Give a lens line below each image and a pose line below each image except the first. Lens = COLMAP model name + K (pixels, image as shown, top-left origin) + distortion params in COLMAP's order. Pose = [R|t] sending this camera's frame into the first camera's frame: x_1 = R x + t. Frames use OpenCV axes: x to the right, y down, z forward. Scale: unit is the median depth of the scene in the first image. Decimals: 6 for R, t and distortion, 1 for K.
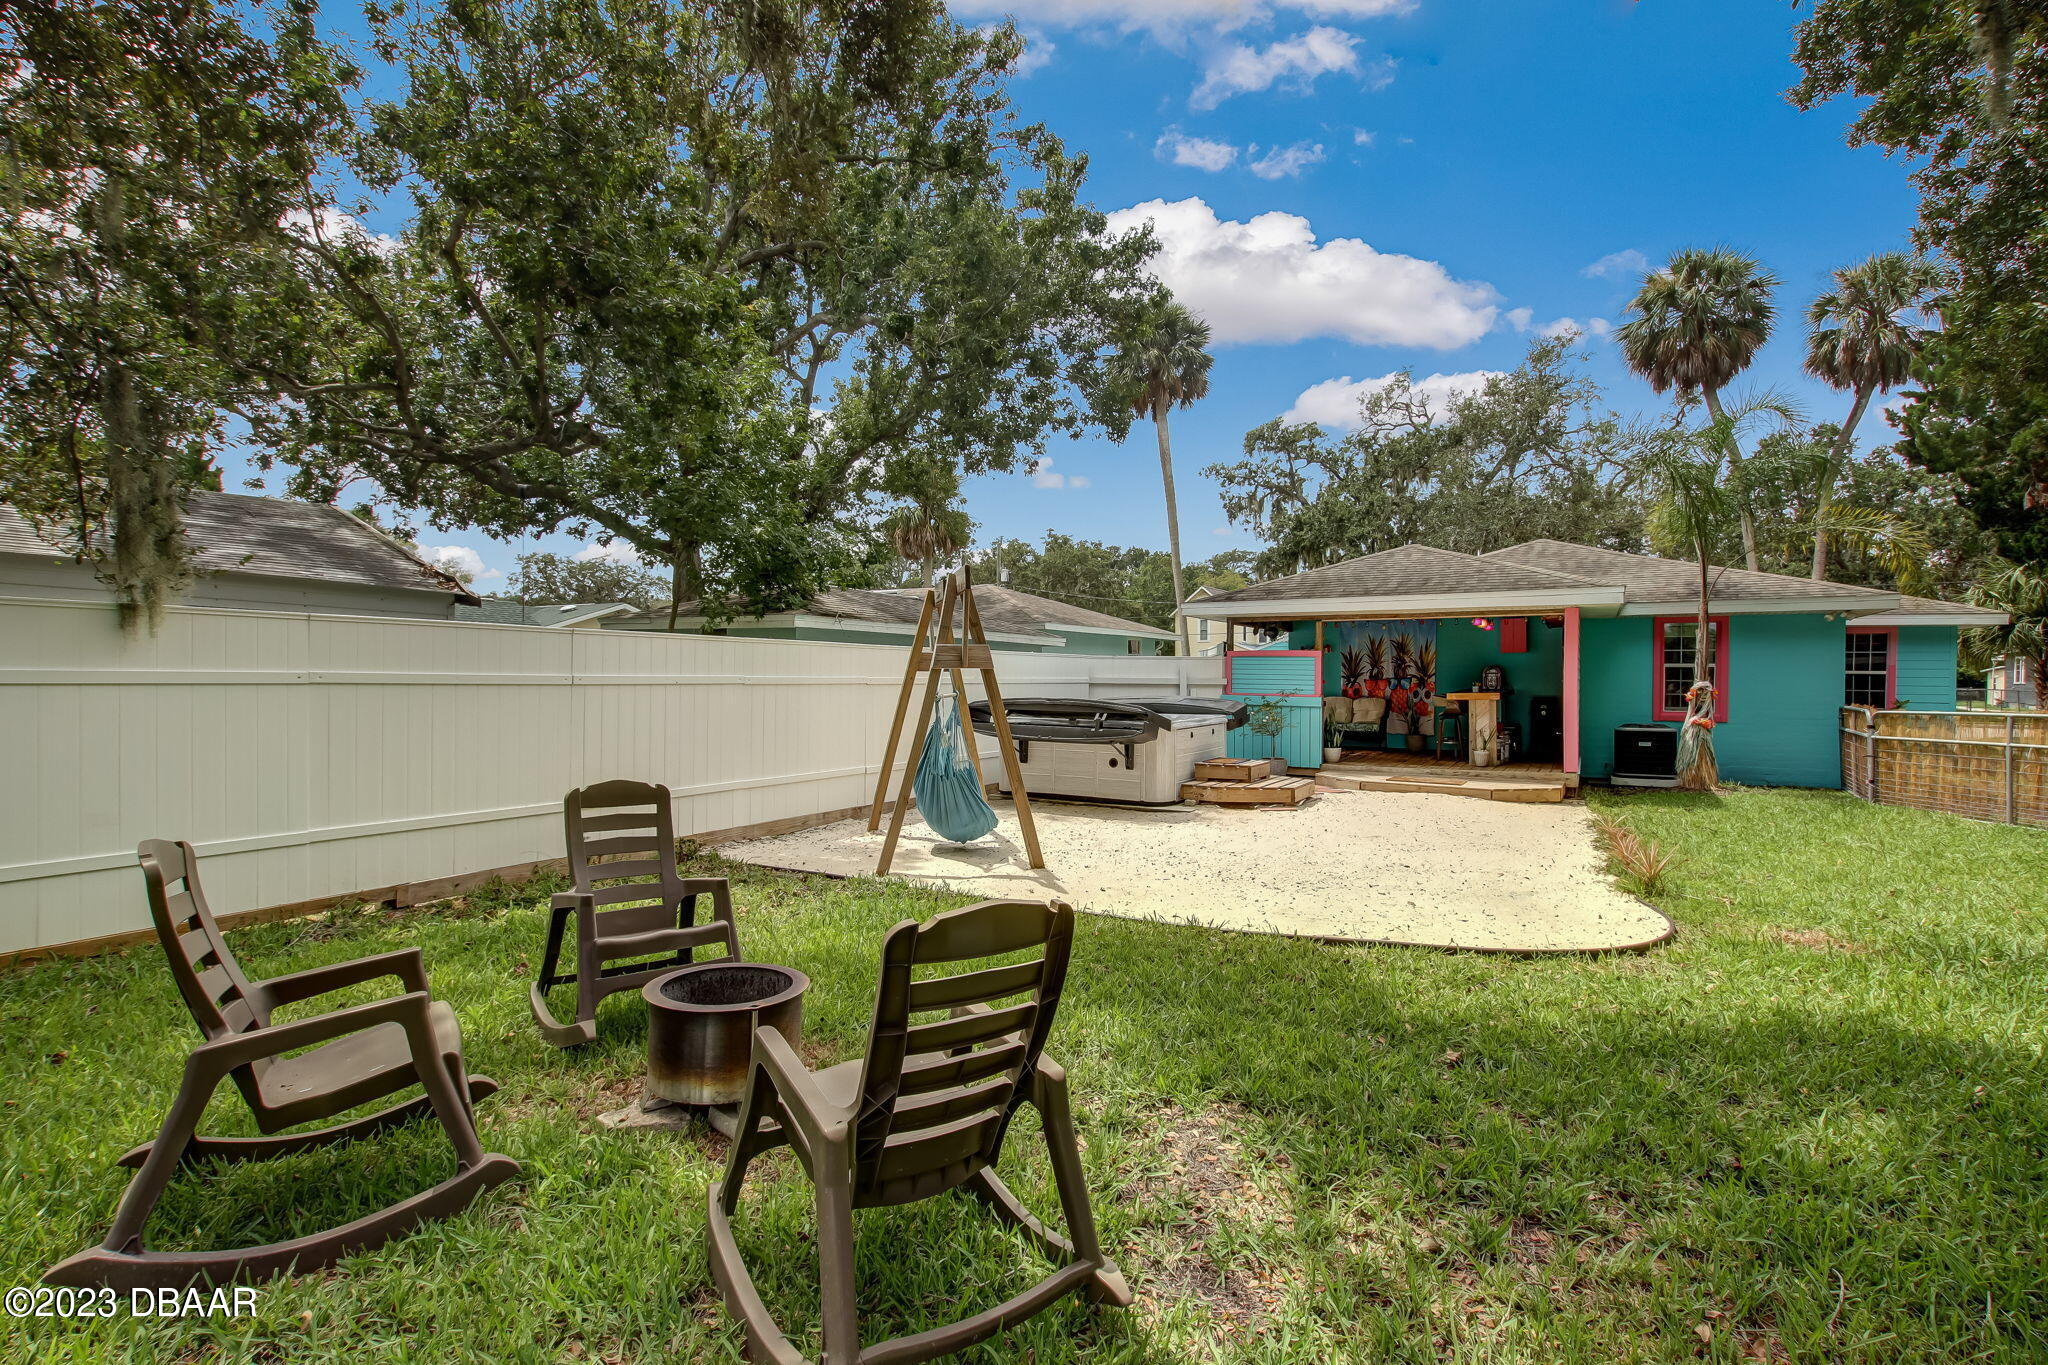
lens RADIAL K [[944.9, 0, 1024.0], [0, 944.9, 682.5], [0, 0, 1]] dist [-0.018460, 0.006984]
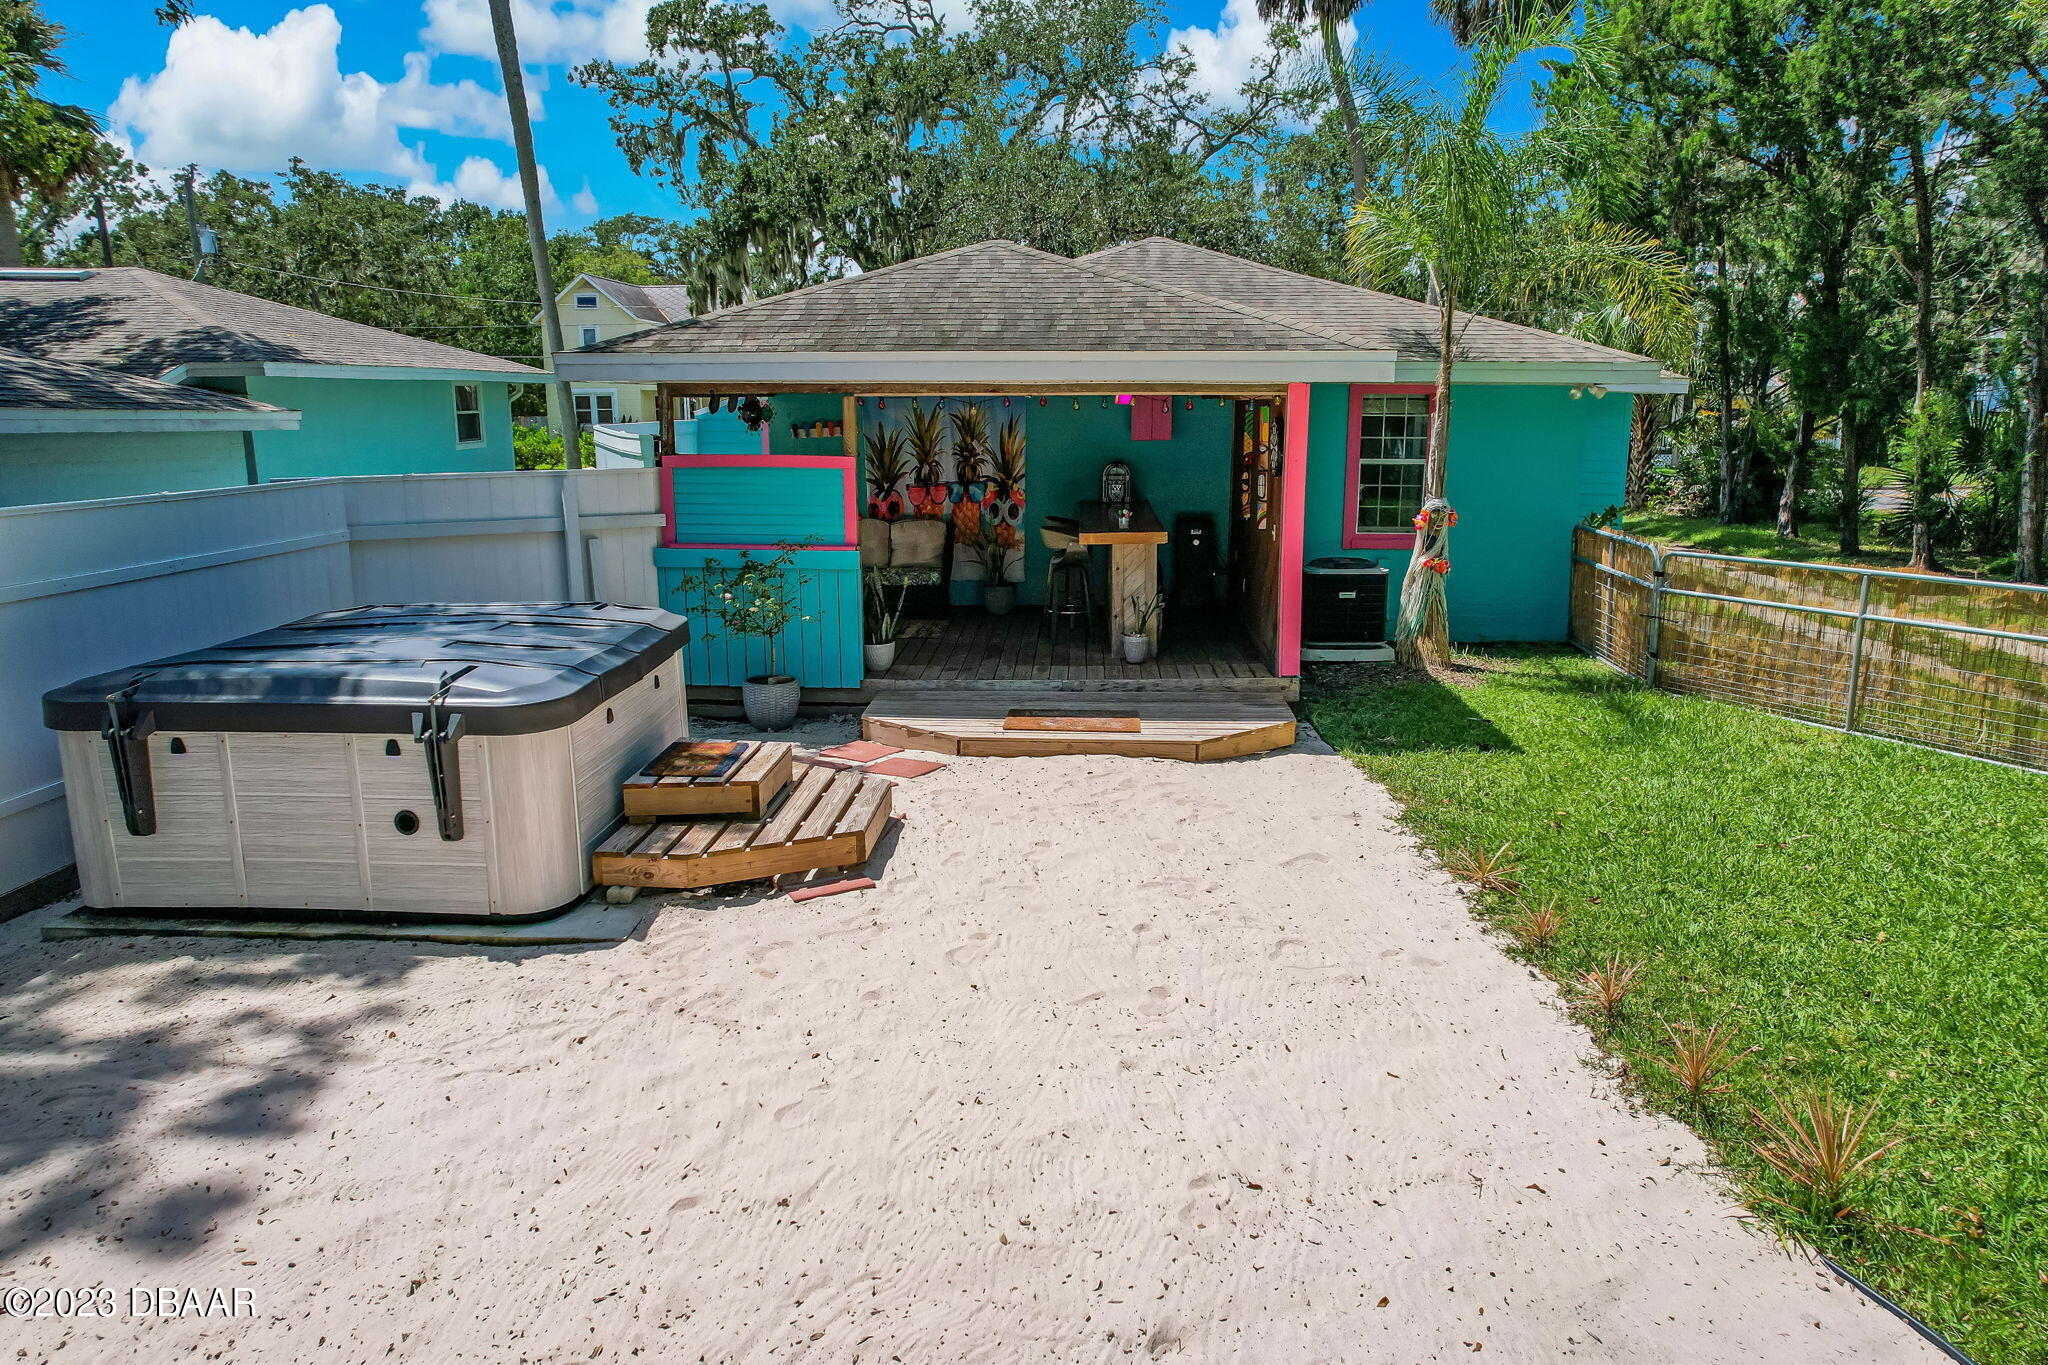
lens RADIAL K [[1328.8, 0, 1039.4], [0, 1328.8, 684.1], [0, 0, 1]] dist [-0.075944, 0.073343]
pose [[0.873091, -0.105033, 0.476110, 0.049918], [0.006461, 0.978927, 0.204110, -0.052394], [-0.487515, -0.175130, 0.855370, 0.302363]]
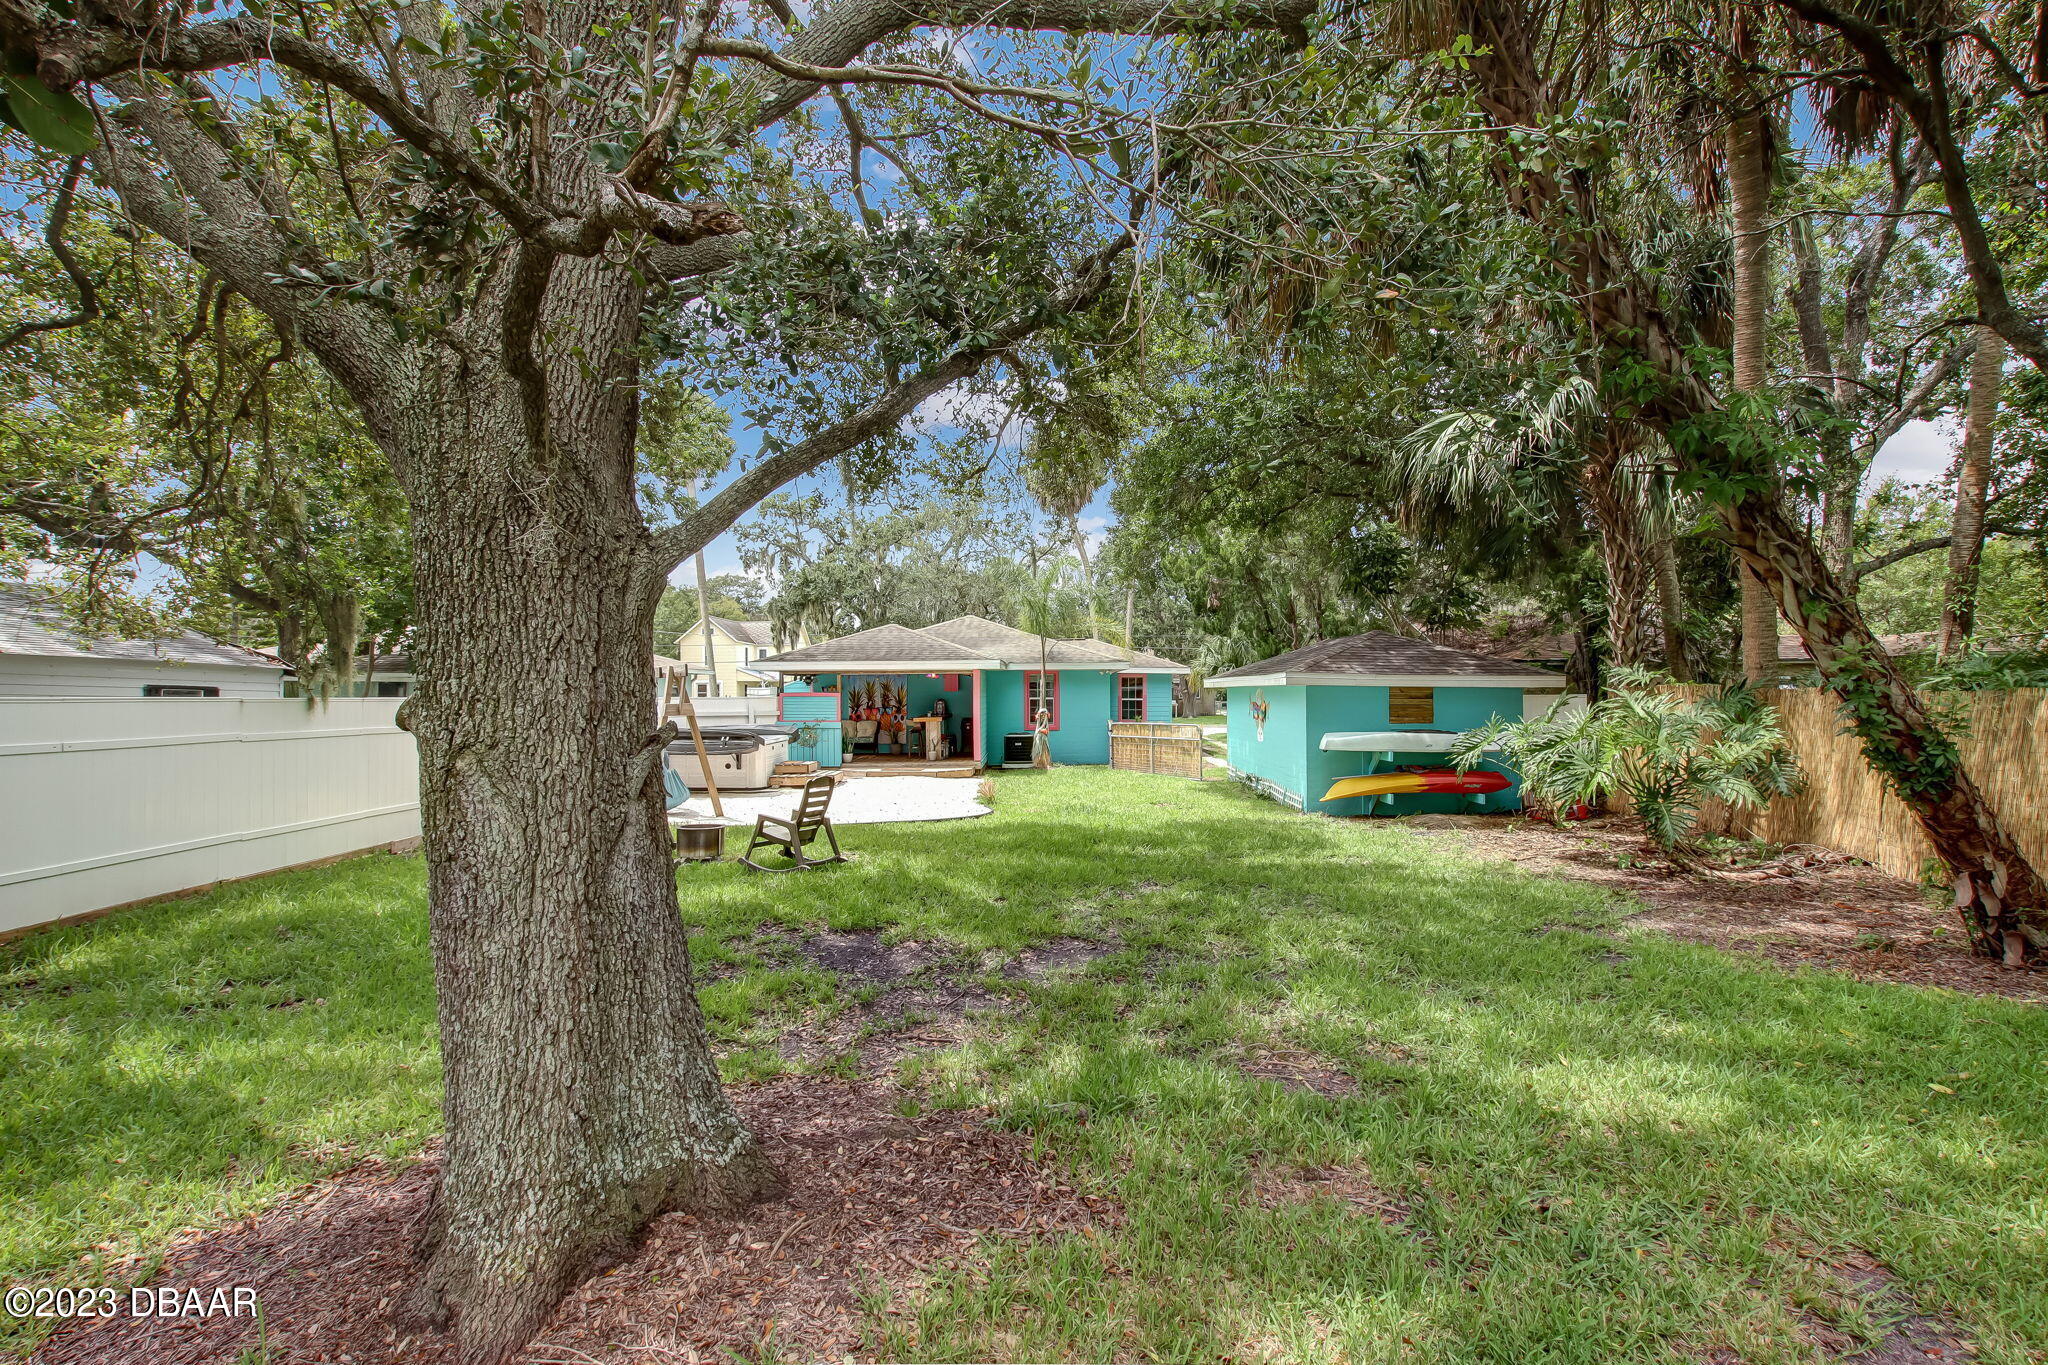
lens RADIAL K [[952.1, 0, 1024.4], [0, 952.1, 667.0], [0, 0, 1]] dist [-0.008643, 0.001730]
pose [[0.861204, 0.003557, 0.508247, -0.211968], [0.014061, 0.999426, -0.030821, -0.021106], [-0.508065, 0.033690, 0.860660, -0.491403]]
